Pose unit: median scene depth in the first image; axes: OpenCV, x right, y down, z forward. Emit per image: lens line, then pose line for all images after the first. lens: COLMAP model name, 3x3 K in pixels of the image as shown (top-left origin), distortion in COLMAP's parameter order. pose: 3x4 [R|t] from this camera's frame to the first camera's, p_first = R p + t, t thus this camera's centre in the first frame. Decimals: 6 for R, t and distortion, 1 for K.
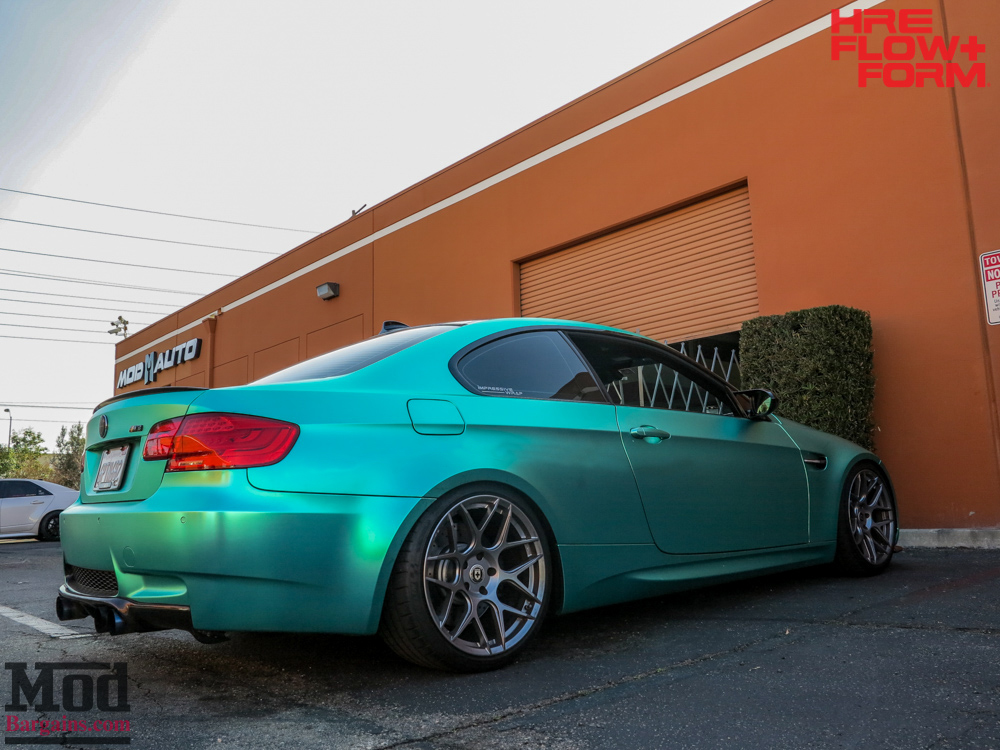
lens RADIAL K [[806.0, 0, 520.8], [0, 806.0, 389.1], [0, 0, 1]] dist [-0.011830, -0.004981]
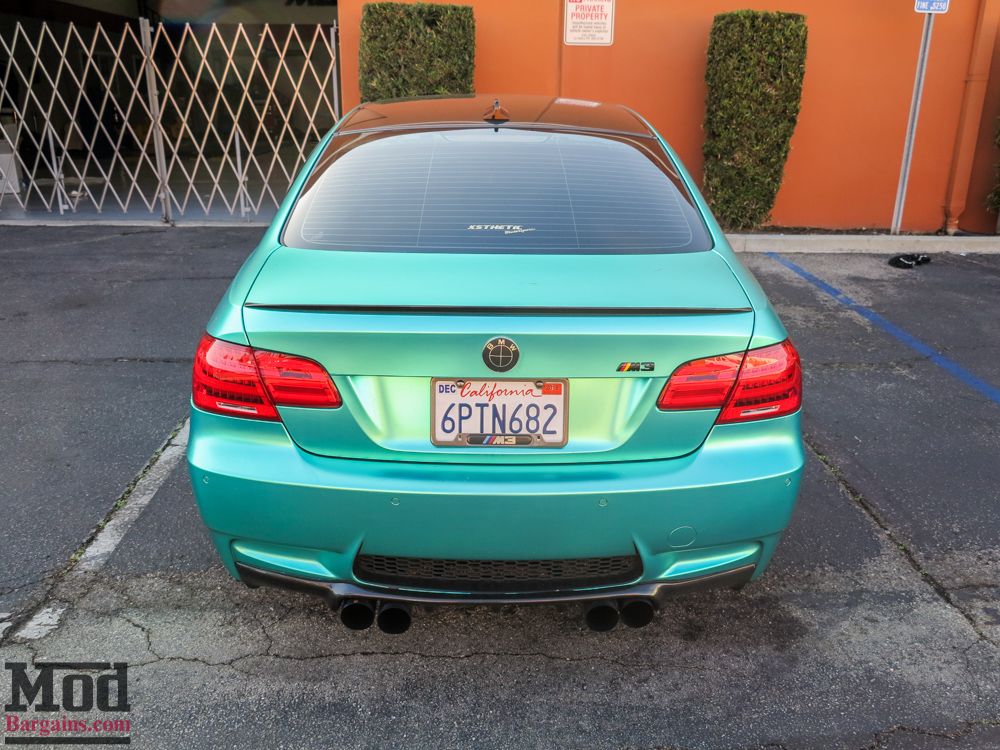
lens RADIAL K [[804.2, 0, 500.0], [0, 804.2, 375.0], [0, 0, 1]] dist [-0.048729, -0.004242]
pose [[0.664440, -0.197676, 0.720724, -0.360931], [-0.140710, 0.914046, 0.380421, -0.064399], [-0.733975, -0.354181, 0.579514, 0.235497]]
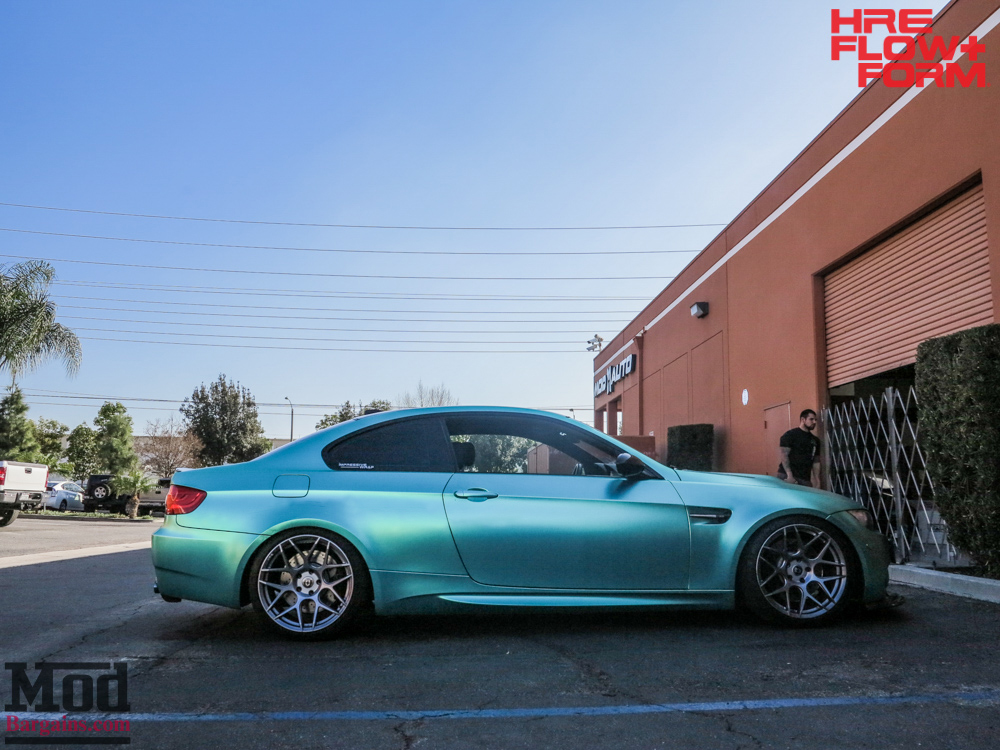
lens RADIAL K [[804.2, 0, 500.0], [0, 804.2, 375.0], [0, 0, 1]] dist [-0.048729, -0.004242]
pose [[0.790934, -0.051228, -0.609754, 0.466599], [0.045508, 0.998654, -0.024870, -0.049774], [0.610207, -0.008078, 0.792201, -0.019017]]
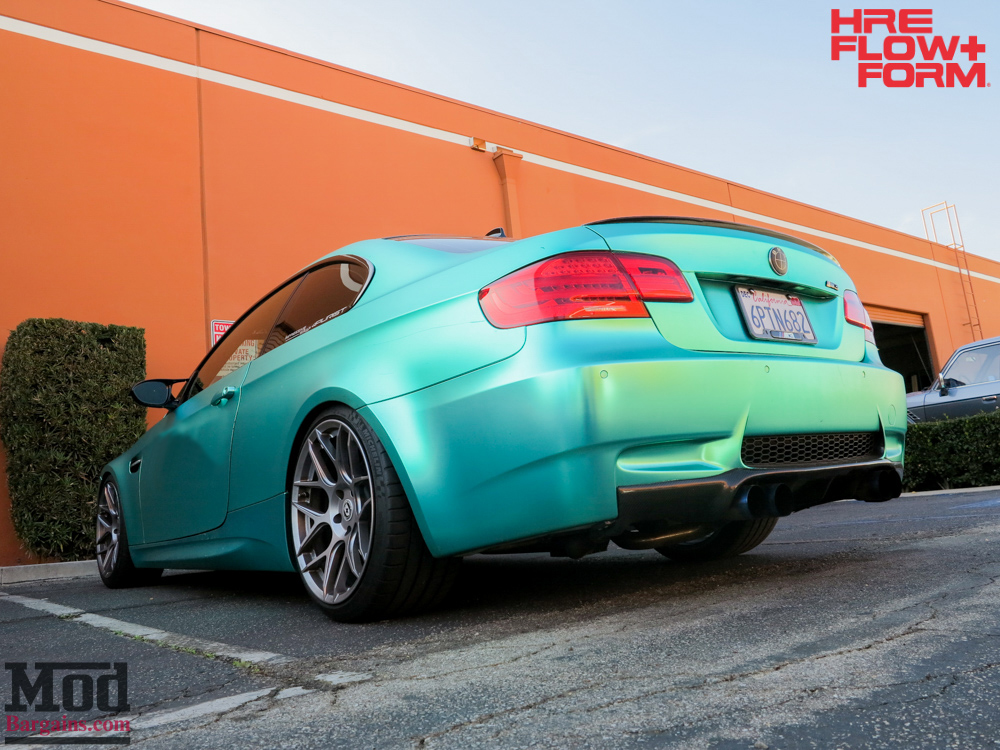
lens RADIAL K [[804.2, 0, 500.0], [0, 804.2, 375.0], [0, 0, 1]] dist [-0.048729, -0.004242]
pose [[0.093816, 0.210085, 0.973172, -0.481218], [-0.043705, 0.977409, -0.206787, 0.127002], [-0.994630, -0.023133, 0.100878, 0.445538]]
